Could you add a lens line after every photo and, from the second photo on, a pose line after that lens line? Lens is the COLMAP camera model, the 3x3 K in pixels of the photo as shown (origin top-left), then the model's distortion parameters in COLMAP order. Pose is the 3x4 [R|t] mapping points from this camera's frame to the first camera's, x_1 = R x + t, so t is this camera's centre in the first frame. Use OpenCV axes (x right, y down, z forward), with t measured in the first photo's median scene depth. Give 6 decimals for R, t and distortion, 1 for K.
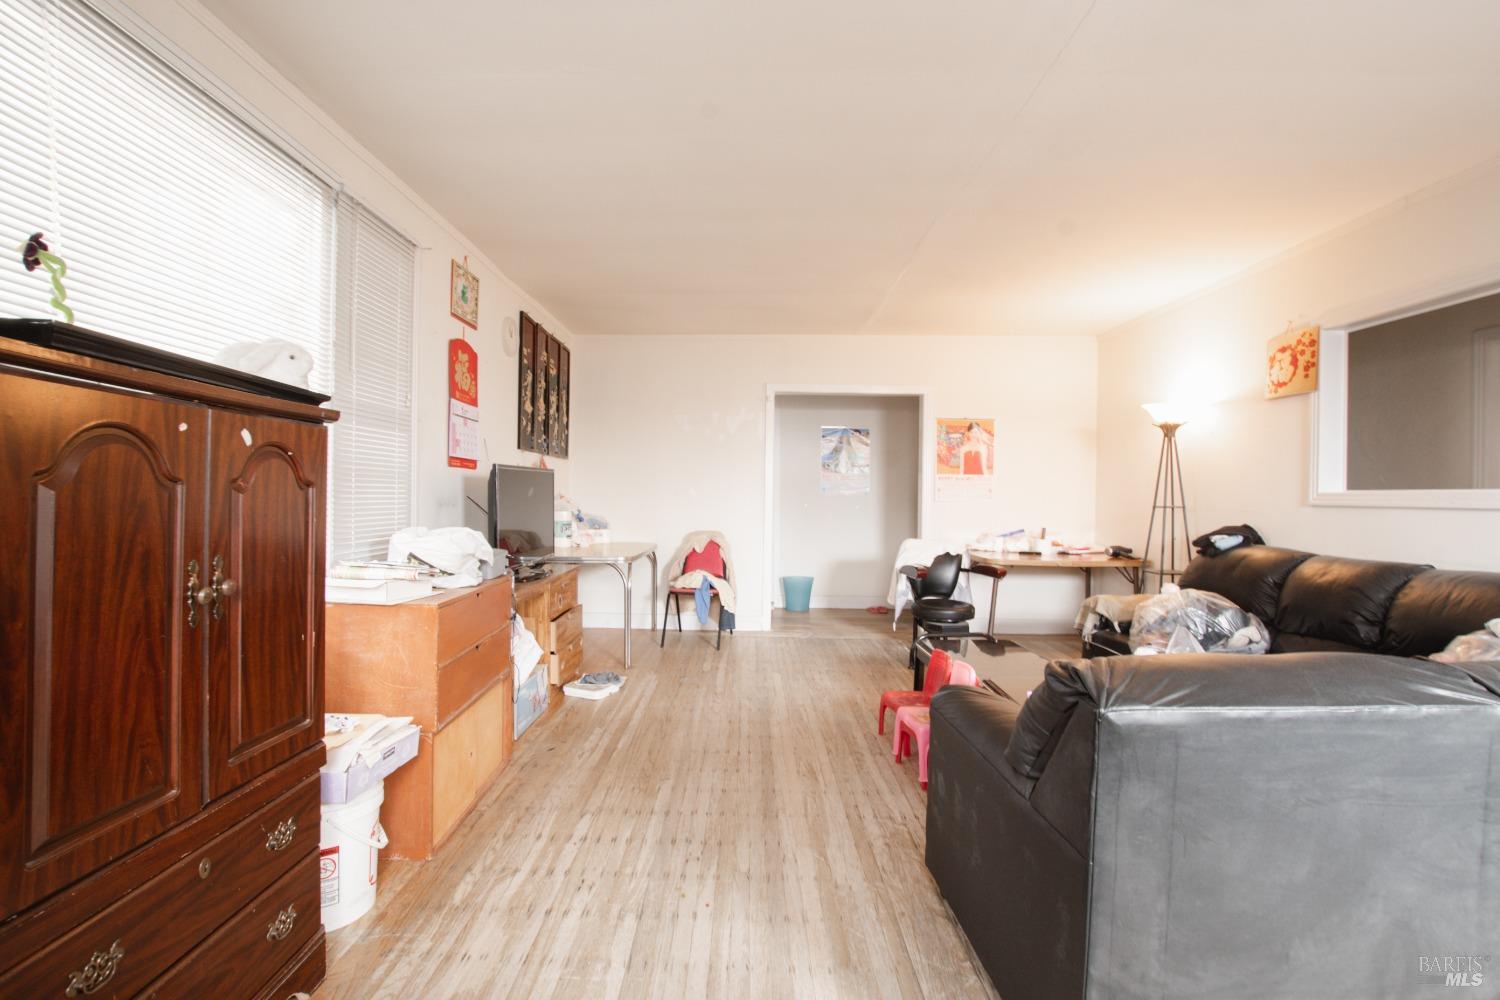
lens RADIAL K [[688.0, 0, 741.7], [0, 688.0, 500.5], [0, 0, 1]] dist [-0.030403, 0.004652]
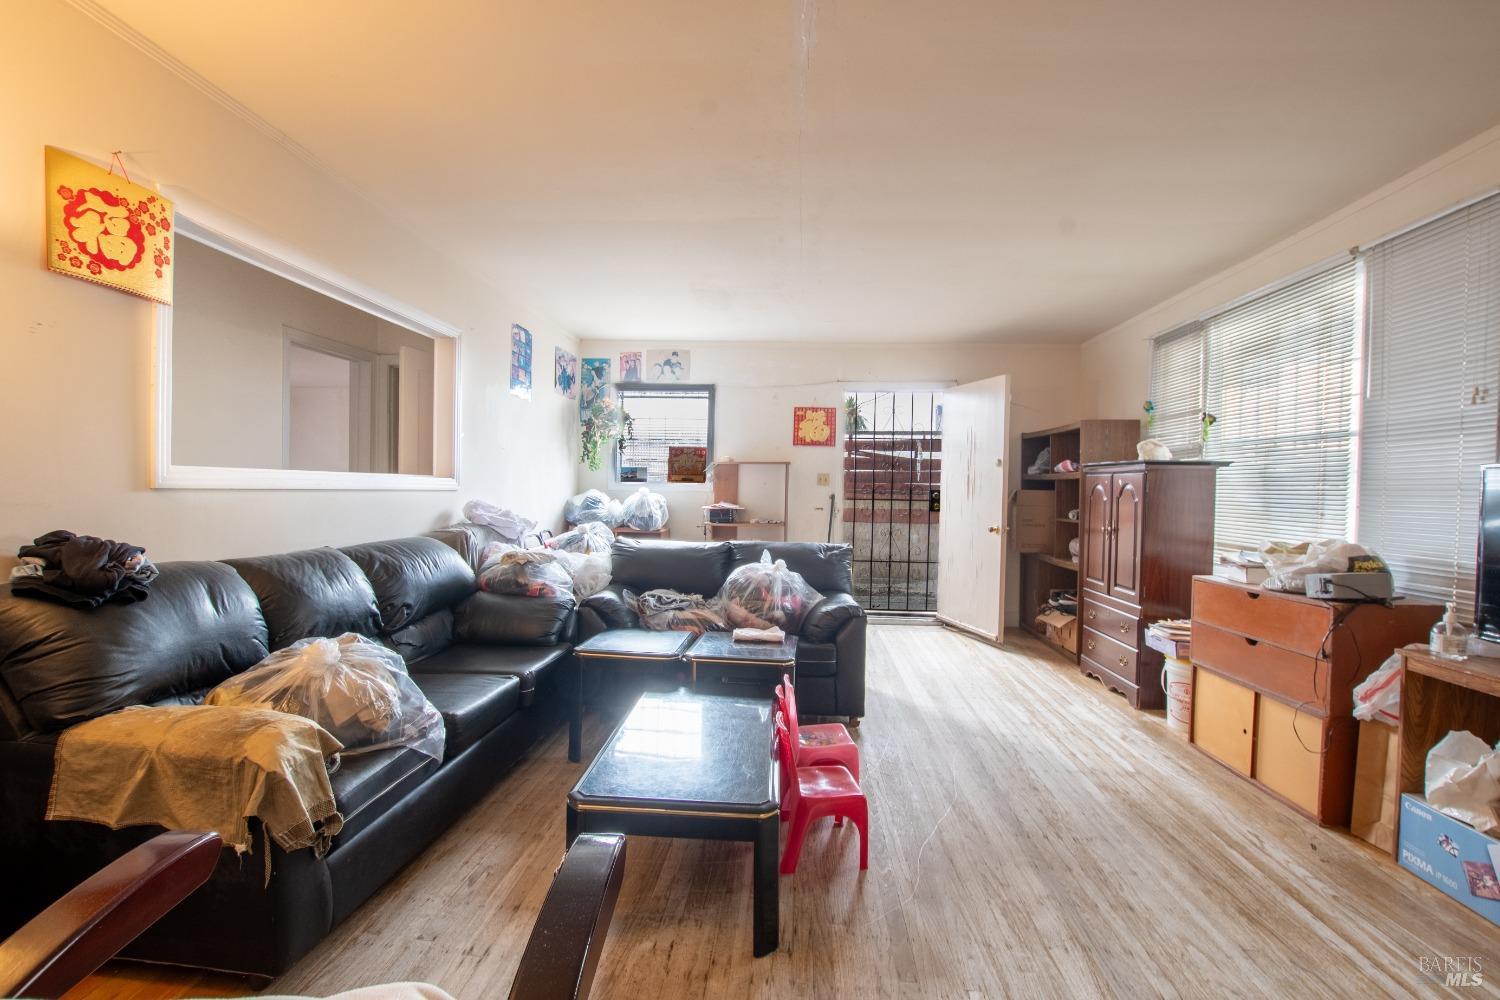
lens RADIAL K [[688.0, 0, 741.7], [0, 688.0, 500.5], [0, 0, 1]] dist [-0.030403, 0.004652]
pose [[-0.996472, -0.032314, 0.077460, 0.266553], [-0.030624, 0.999268, 0.022915, -0.012355], [-0.078143, 0.020462, -0.996732, 1.564686]]
